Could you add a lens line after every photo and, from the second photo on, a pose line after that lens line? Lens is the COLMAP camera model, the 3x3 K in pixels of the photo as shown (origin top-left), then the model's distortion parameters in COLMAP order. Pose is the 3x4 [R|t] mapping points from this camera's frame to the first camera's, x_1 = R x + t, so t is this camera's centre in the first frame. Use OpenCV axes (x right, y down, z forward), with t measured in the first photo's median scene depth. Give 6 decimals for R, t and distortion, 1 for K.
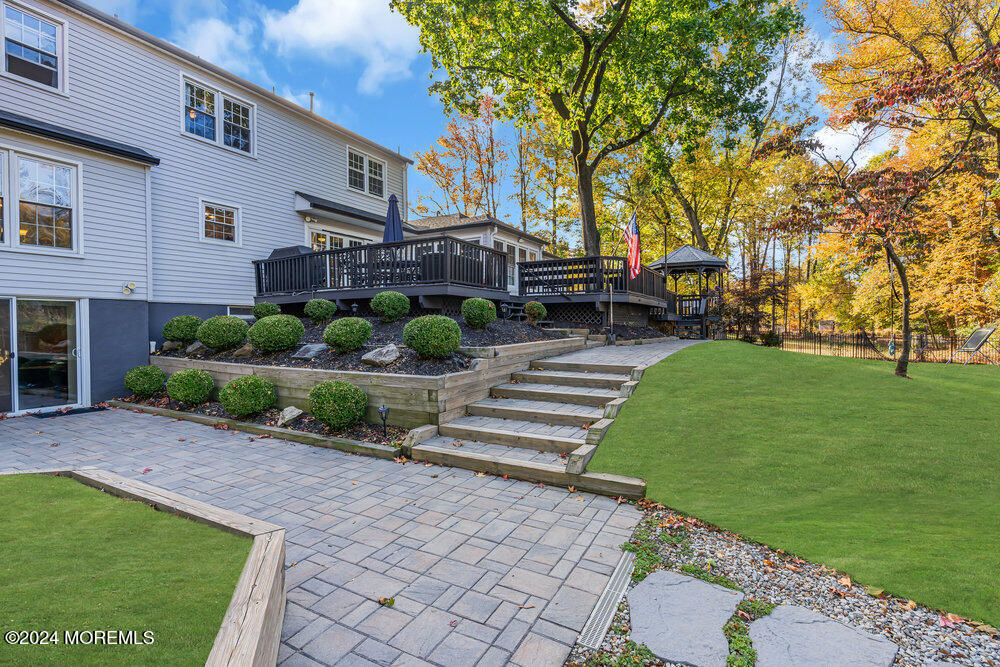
lens RADIAL K [[463.3, 0, 499.5], [0, 463.3, 326.6], [0, 0, 1]] dist [-0.004362, 0.001795]
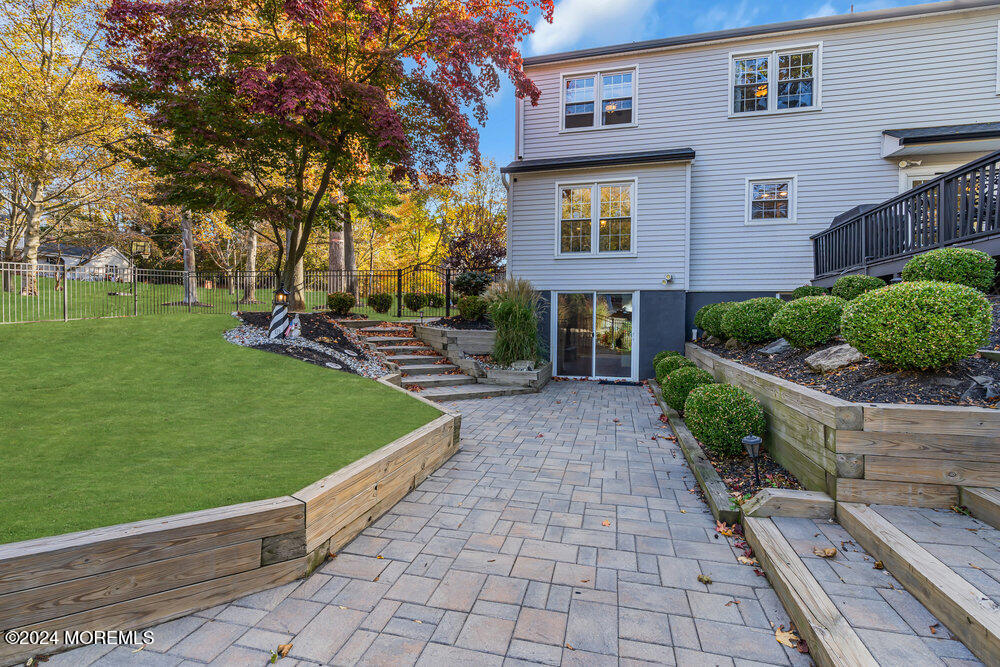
lens RADIAL K [[463.3, 0, 501.6], [0, 463.3, 324.6], [0, 0, 1]] dist [-0.004362, 0.001795]
pose [[0.249817, 0.016425, -0.968154, 0.178944], [-0.016202, 0.999787, 0.012781, 0.017810], [0.968158, 0.012493, 0.250030, 0.375513]]
